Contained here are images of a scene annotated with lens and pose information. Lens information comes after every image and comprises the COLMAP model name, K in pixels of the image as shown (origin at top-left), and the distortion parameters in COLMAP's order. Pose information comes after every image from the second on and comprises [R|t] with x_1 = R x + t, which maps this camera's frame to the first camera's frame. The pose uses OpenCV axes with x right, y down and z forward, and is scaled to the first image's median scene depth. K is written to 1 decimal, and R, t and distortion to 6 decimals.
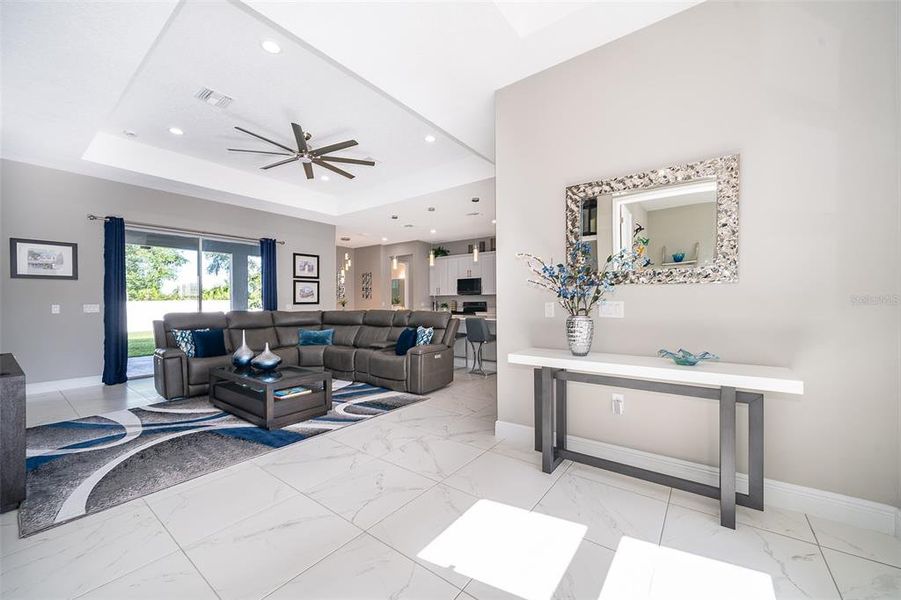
lens RADIAL K [[353.3, 0, 452.6], [0, 353.3, 303.1], [0, 0, 1]] dist [-0.003423, 0.000180]
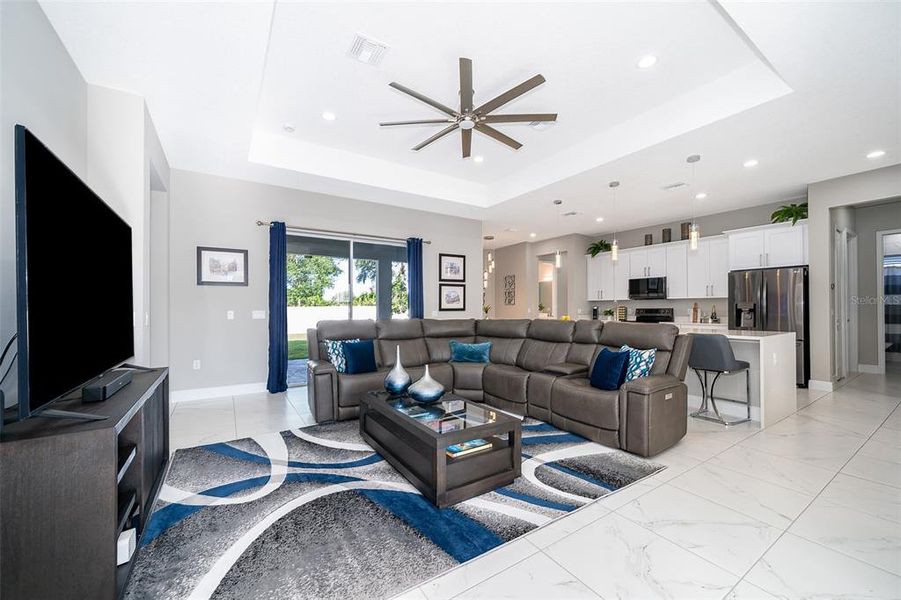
lens RADIAL K [[353.3, 0, 445.0], [0, 353.3, 306.5], [0, 0, 1]] dist [-0.003423, 0.000180]
pose [[0.935061, 0.000907, -0.354484, -0.177186], [-0.003181, 0.999978, -0.005833, -0.003986], [0.354471, 0.006582, 0.935044, 0.250194]]
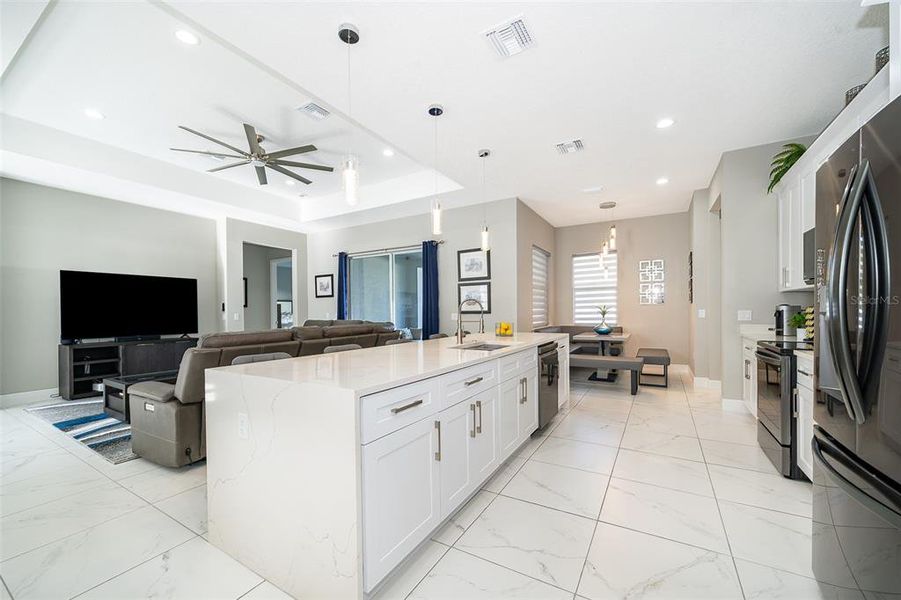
lens RADIAL K [[353.3, 0, 449.9], [0, 353.3, 309.5], [0, 0, 1]] dist [-0.003423, 0.000180]
pose [[0.100984, 0.000315, -0.994888, 0.541209], [0.005272, 0.999986, 0.000852, -0.009299], [0.994874, -0.005331, 0.100980, 1.317482]]
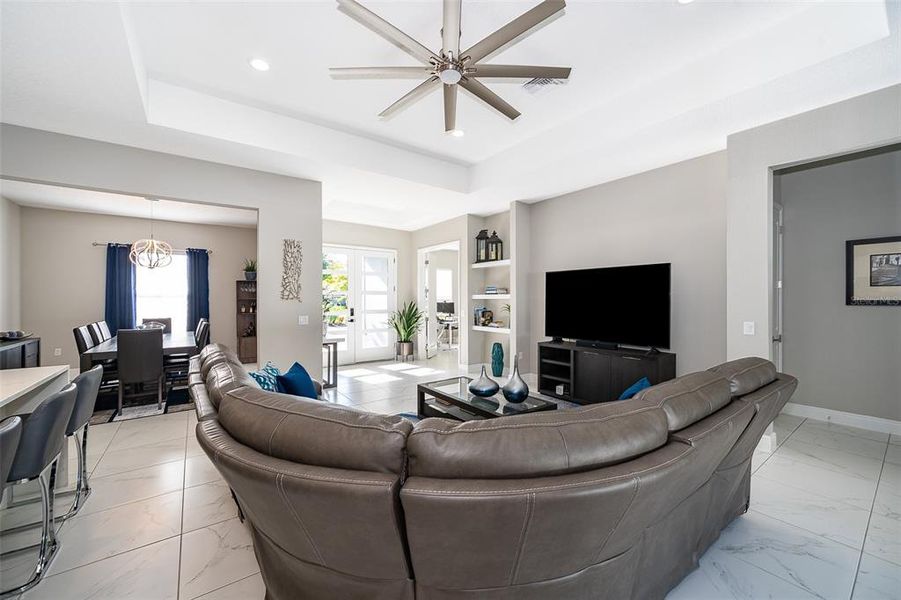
lens RADIAL K [[353.3, 0, 453.1], [0, 353.3, 299.1], [0, 0, 1]] dist [-0.003423, 0.000180]
pose [[-0.947528, 0.010001, 0.319516, -0.586664], [0.009879, 0.999949, -0.002001, -0.042145], [-0.319520, 0.001261, -0.947579, 1.461545]]
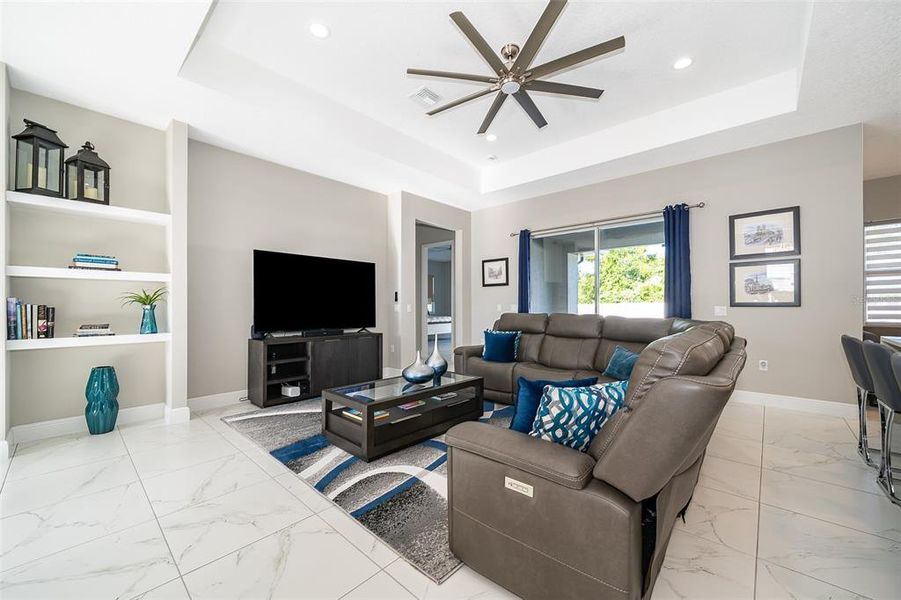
lens RADIAL K [[353.3, 0, 450.9], [0, 353.3, 299.8], [0, 0, 1]] dist [-0.003423, 0.000180]
pose [[-0.104990, -0.008890, -0.994434, 0.237878], [-0.001437, 0.999960, -0.008787, -0.002295], [0.994472, 0.000506, -0.104999, 0.898617]]
